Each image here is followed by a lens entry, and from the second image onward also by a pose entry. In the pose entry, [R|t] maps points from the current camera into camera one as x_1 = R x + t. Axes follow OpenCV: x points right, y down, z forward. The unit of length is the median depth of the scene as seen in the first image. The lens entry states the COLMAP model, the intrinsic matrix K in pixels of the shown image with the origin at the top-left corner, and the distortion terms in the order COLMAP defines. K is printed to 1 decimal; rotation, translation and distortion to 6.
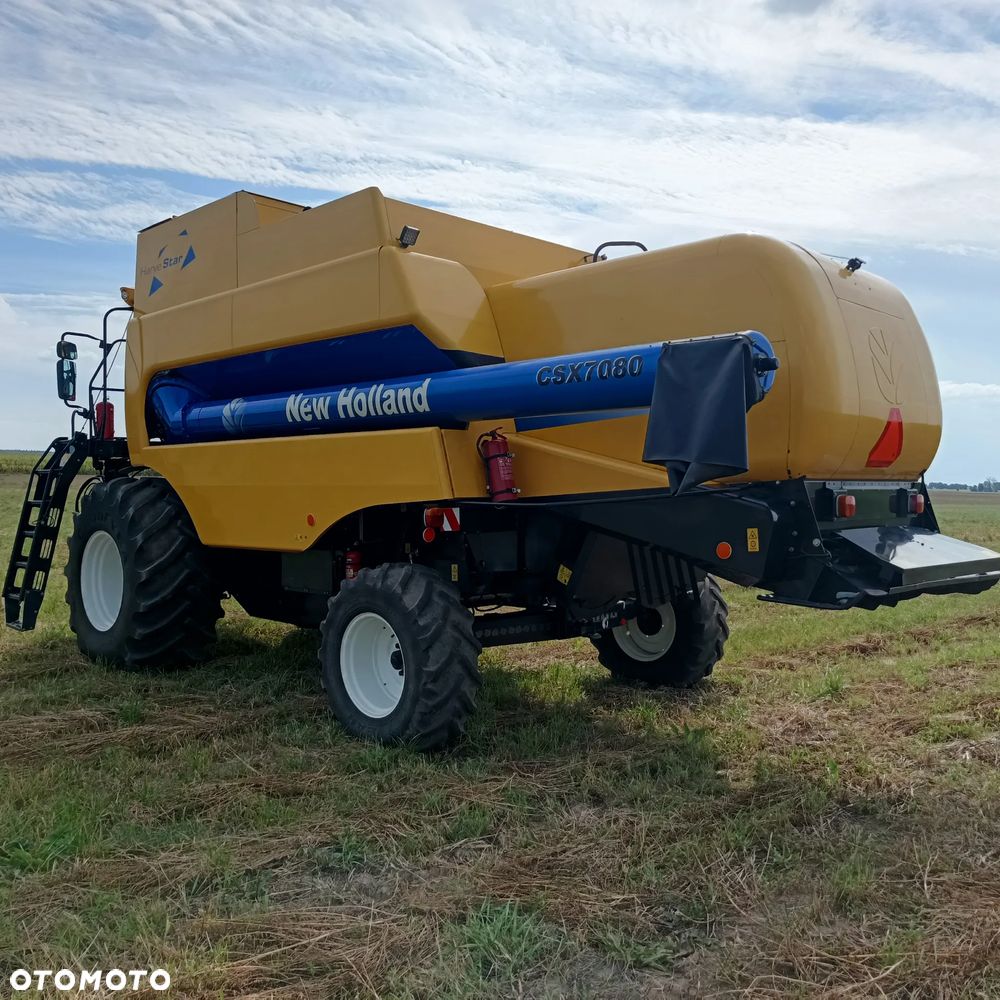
lens RADIAL K [[947.3, 0, 500.0], [0, 947.3, 500.0], [0, 0, 1]] dist [0.030739, -0.024122]
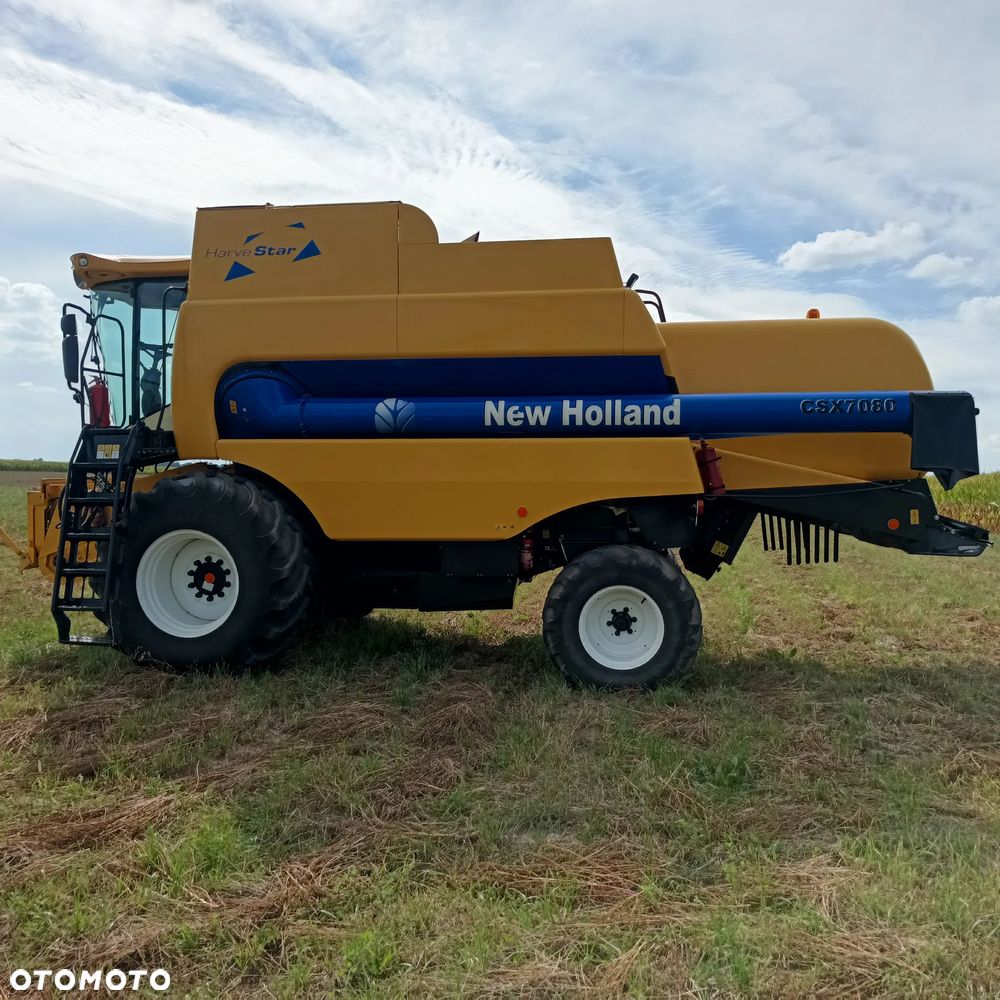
lens RADIAL K [[947.3, 0, 500.0], [0, 947.3, 500.0], [0, 0, 1]] dist [0.030739, -0.024122]
pose [[0.803124, -0.015166, 0.595620, -0.965149], [0.006205, 0.999835, 0.017091, -0.014099], [-0.595780, -0.010030, 0.803085, 0.099896]]
